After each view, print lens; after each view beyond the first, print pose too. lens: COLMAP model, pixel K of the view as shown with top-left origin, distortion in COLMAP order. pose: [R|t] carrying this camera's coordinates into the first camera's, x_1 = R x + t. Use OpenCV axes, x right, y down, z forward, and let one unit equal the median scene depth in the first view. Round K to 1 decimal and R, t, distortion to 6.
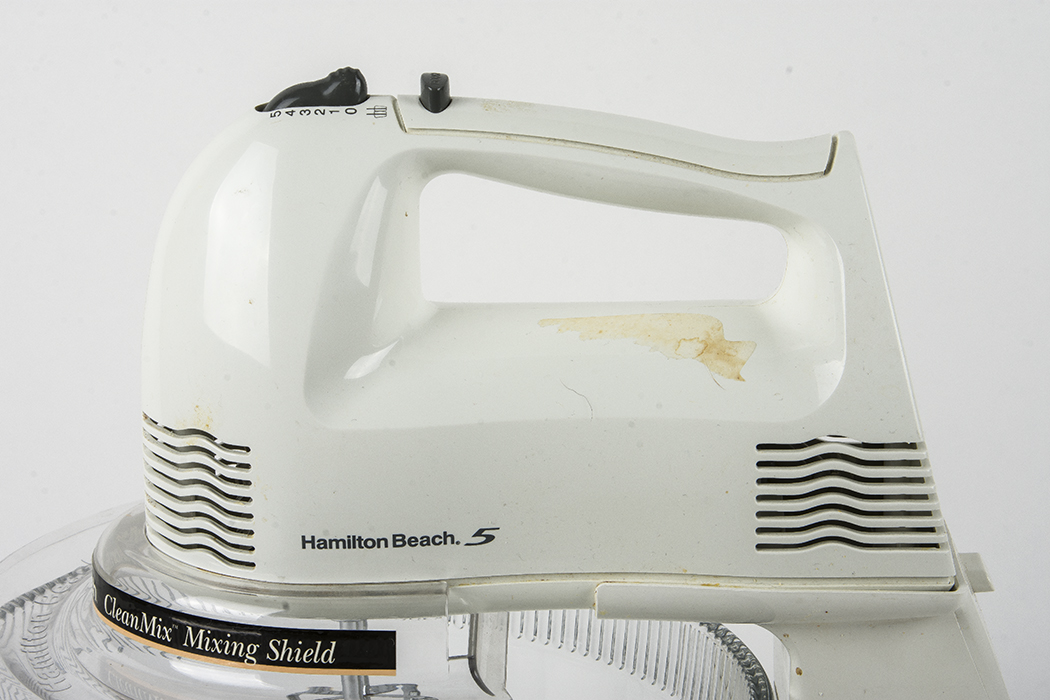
lens RADIAL K [[3127.6, 0, 533.3], [0, 3127.6, 350.6], [0, 0, 1]] dist [0.270195, 0.000000]
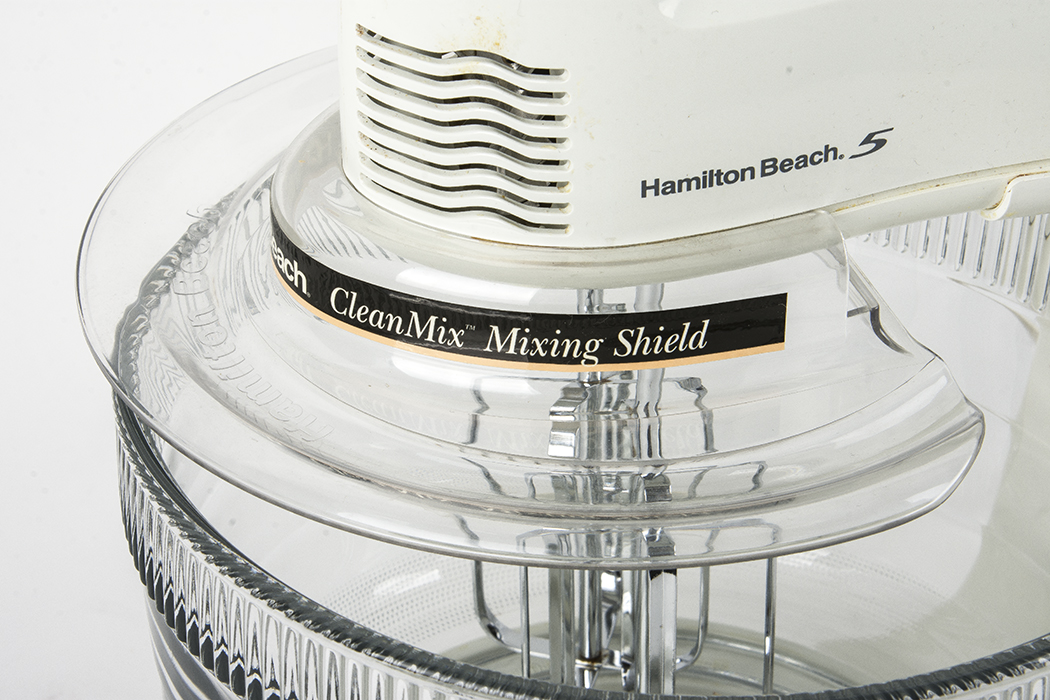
lens RADIAL K [[3127.6, 0, 528.4], [0, 3127.6, 351.5], [0, 0, 1]] dist [0.270195, 0.000000]
pose [[0.952125, -0.162050, 0.259227, -0.287787], [0.093631, 0.961776, 0.257333, -0.088378], [-0.291019, -0.220742, 0.930903, 0.339515]]
